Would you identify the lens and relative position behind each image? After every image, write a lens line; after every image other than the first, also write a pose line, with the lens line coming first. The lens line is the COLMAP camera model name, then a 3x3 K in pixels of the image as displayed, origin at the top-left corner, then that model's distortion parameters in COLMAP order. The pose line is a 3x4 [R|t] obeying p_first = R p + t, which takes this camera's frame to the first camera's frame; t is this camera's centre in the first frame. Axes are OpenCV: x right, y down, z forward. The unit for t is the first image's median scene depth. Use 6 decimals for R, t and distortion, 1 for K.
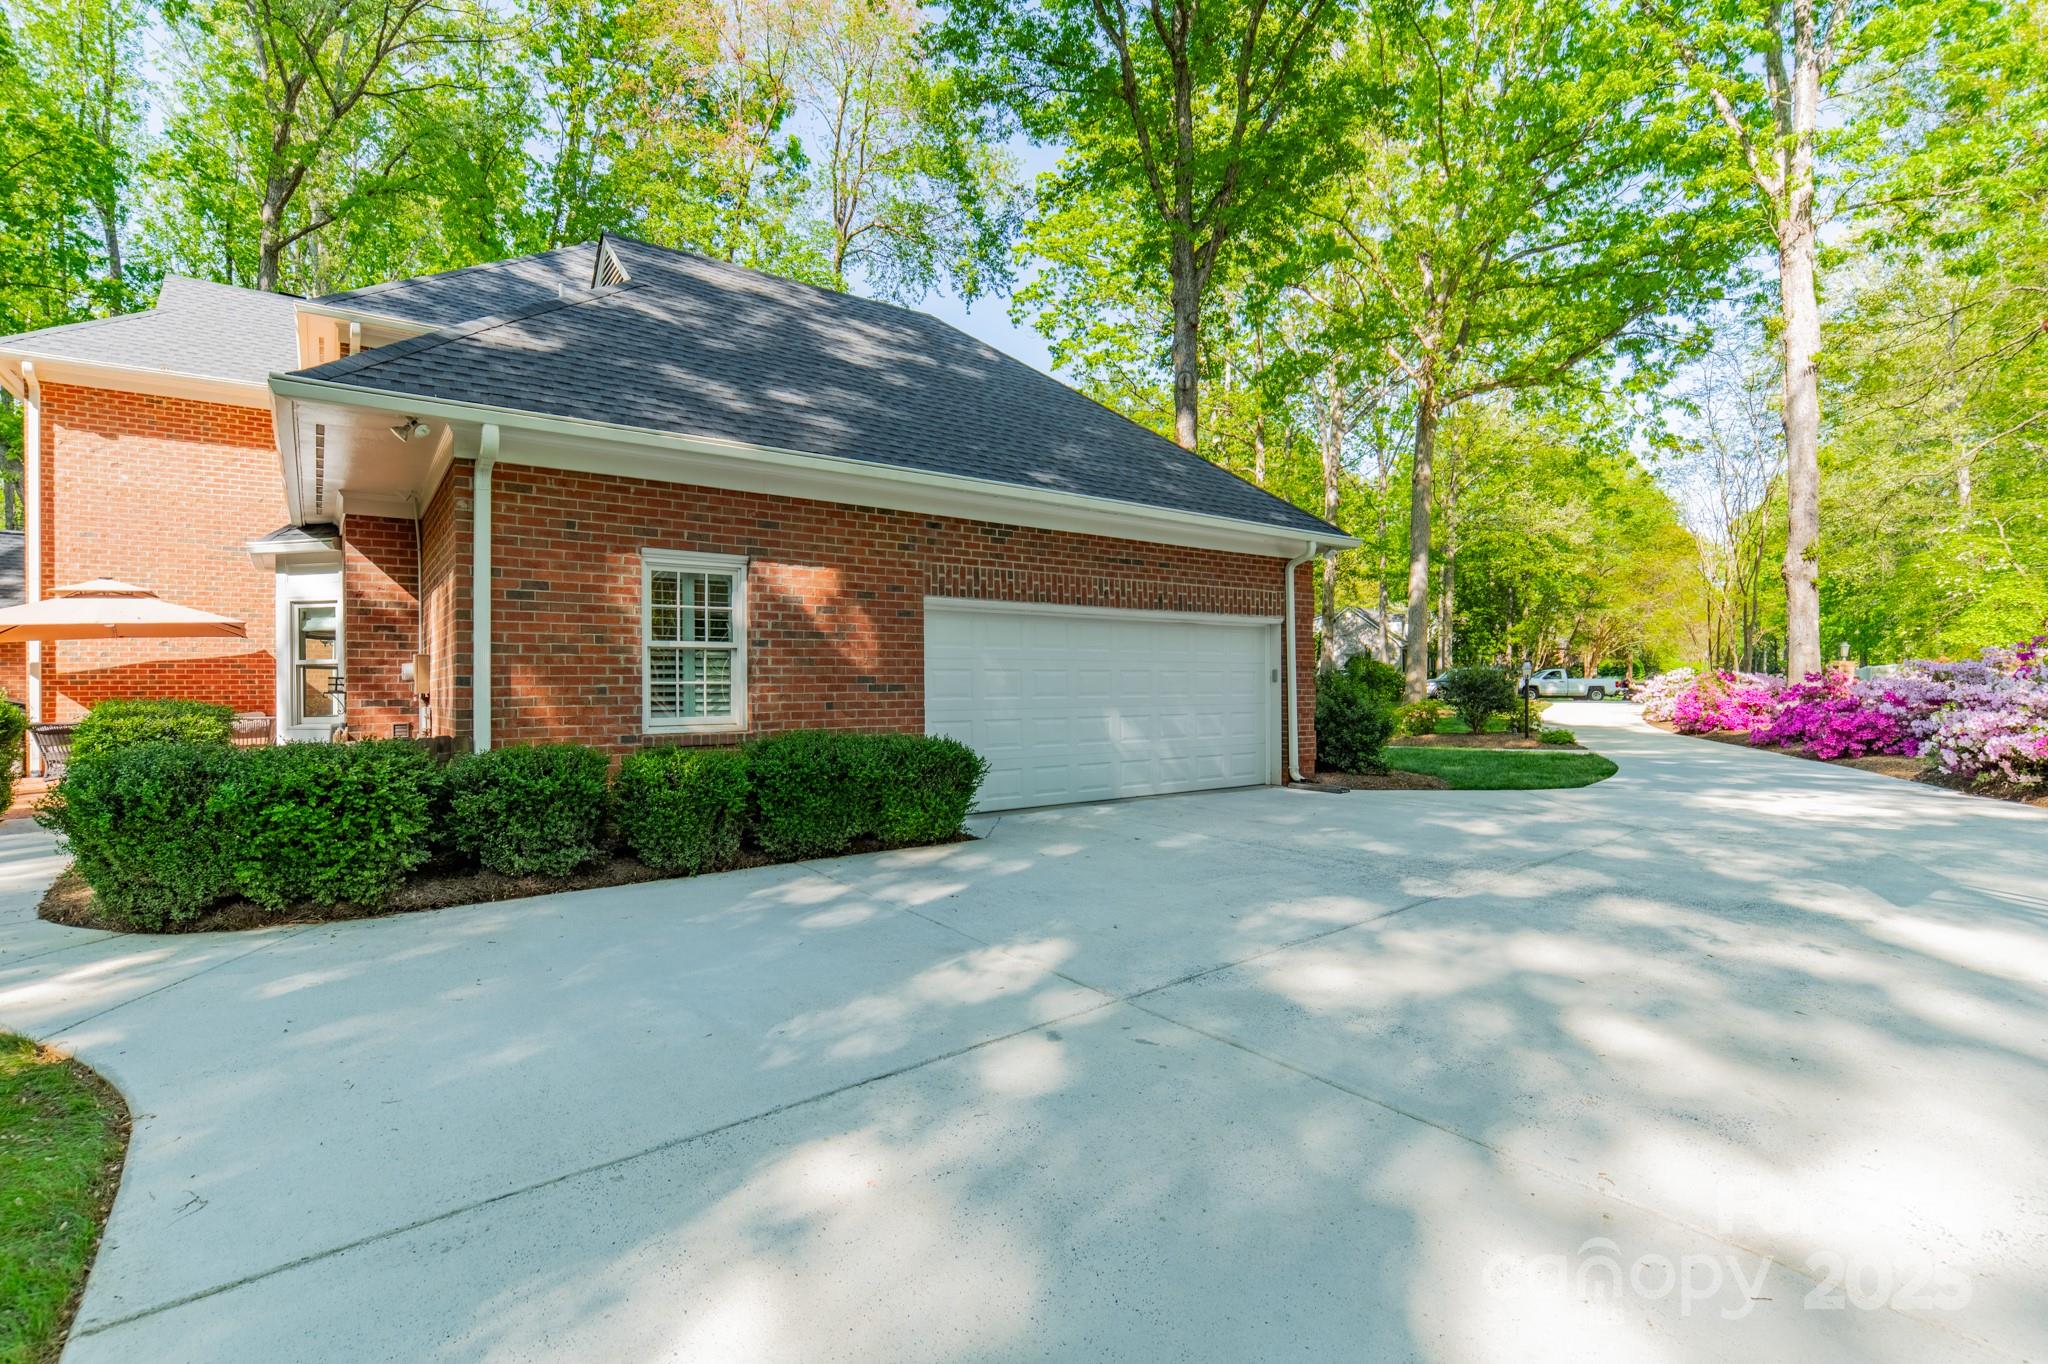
lens RADIAL K [[951.5, 0, 1020.3], [0, 951.5, 684.2], [0, 0, 1]] dist [-0.000882, -0.000163]
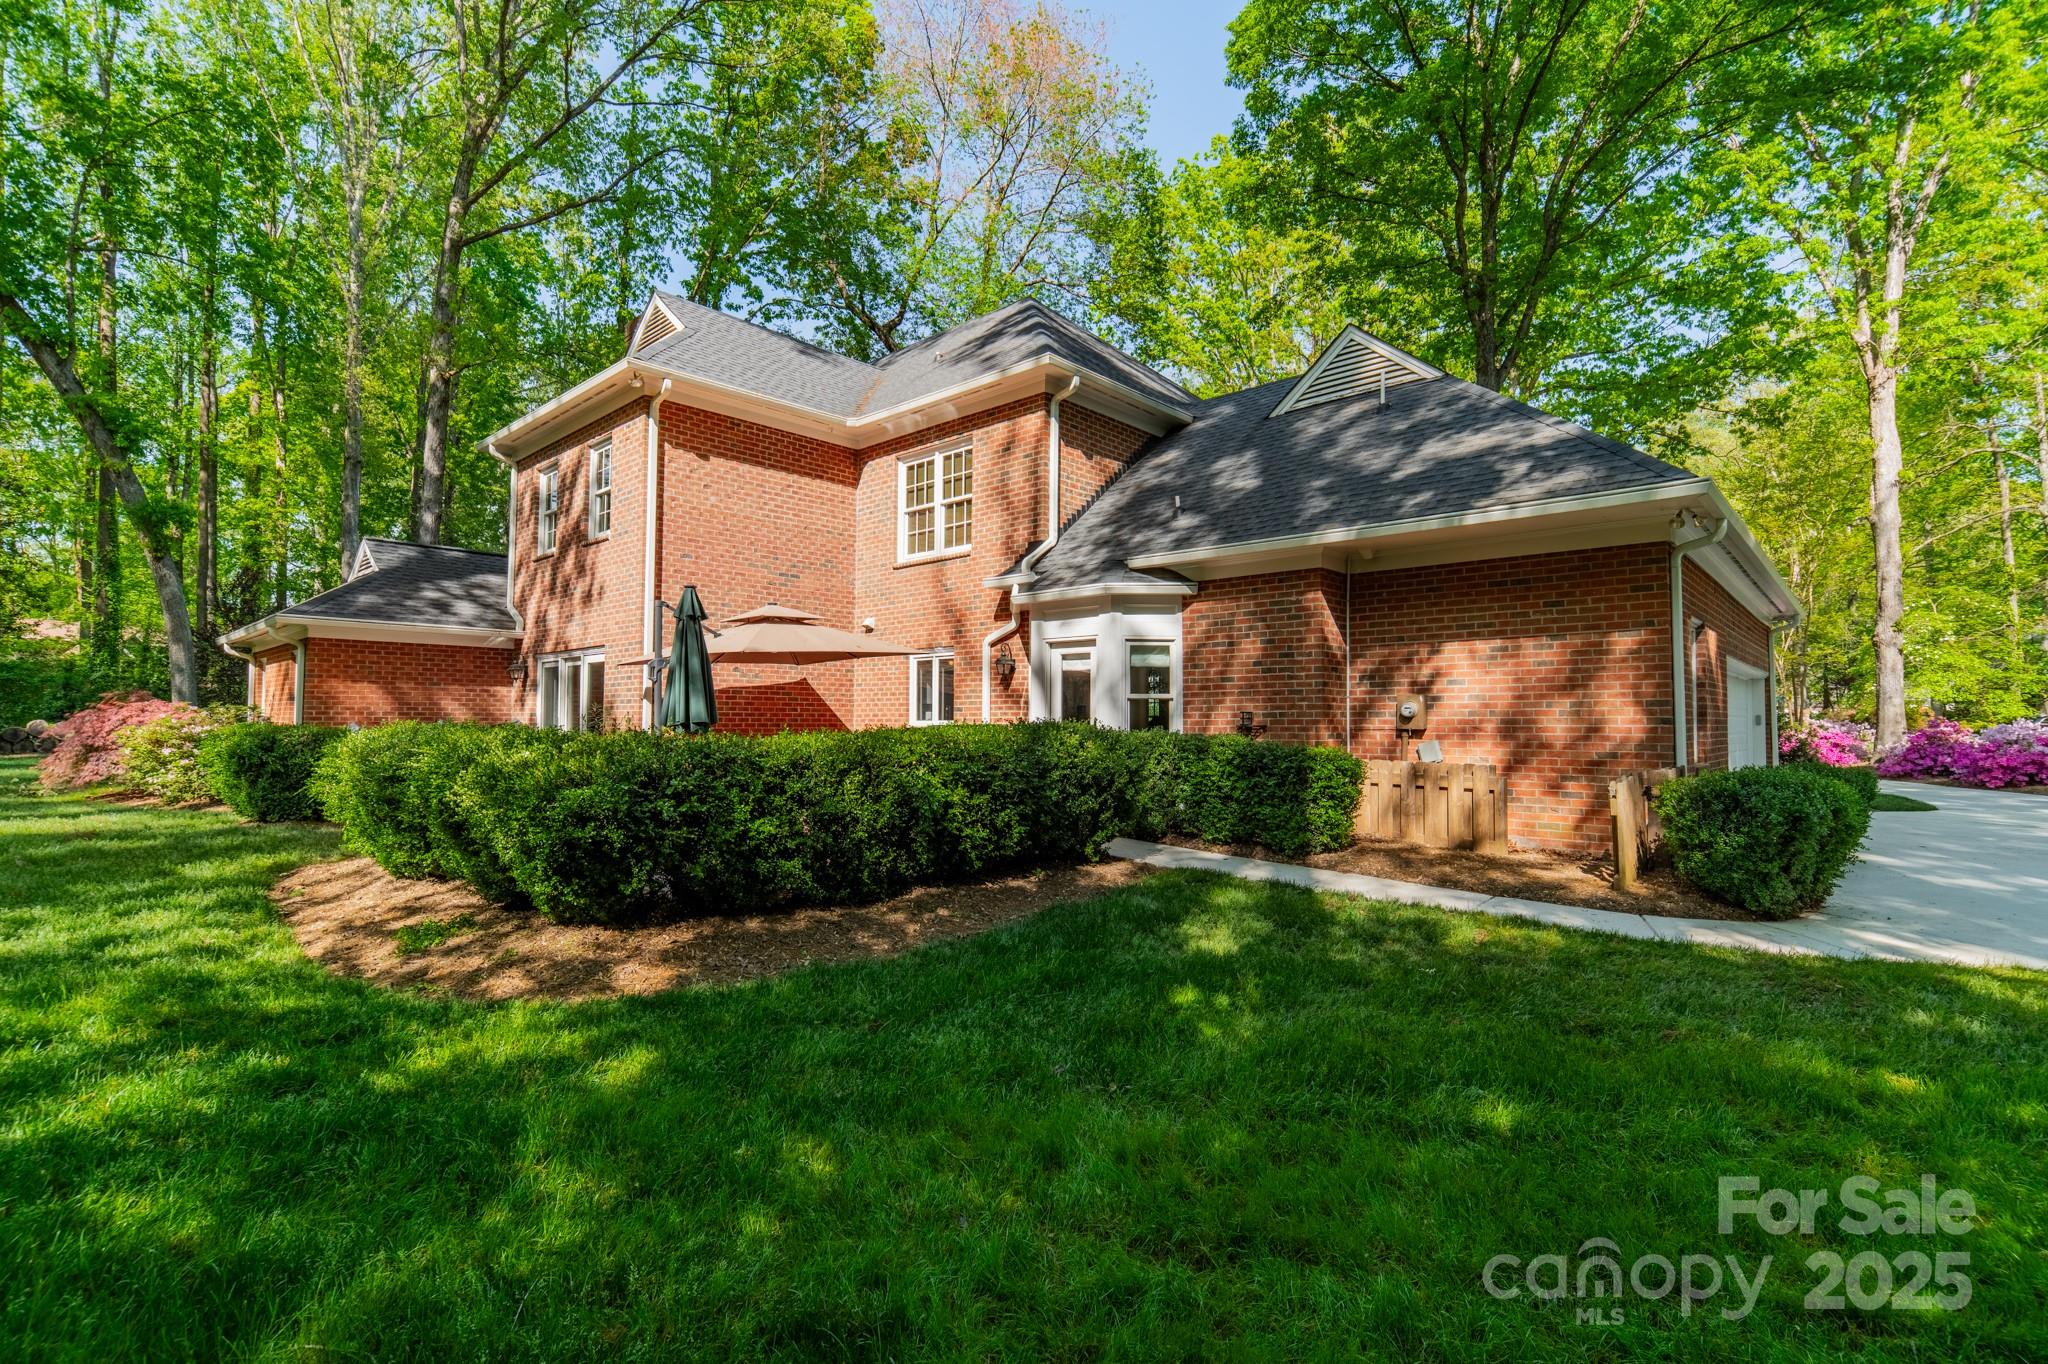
lens RADIAL K [[951.5, 0, 1026.2], [0, 951.5, 683.3], [0, 0, 1]] dist [-0.000882, -0.000163]
pose [[0.980122, 0.021738, 0.197202, -0.736723], [-0.015101, 0.999270, -0.035098, 0.001443], [-0.197821, 0.031422, 0.979734, -0.017447]]
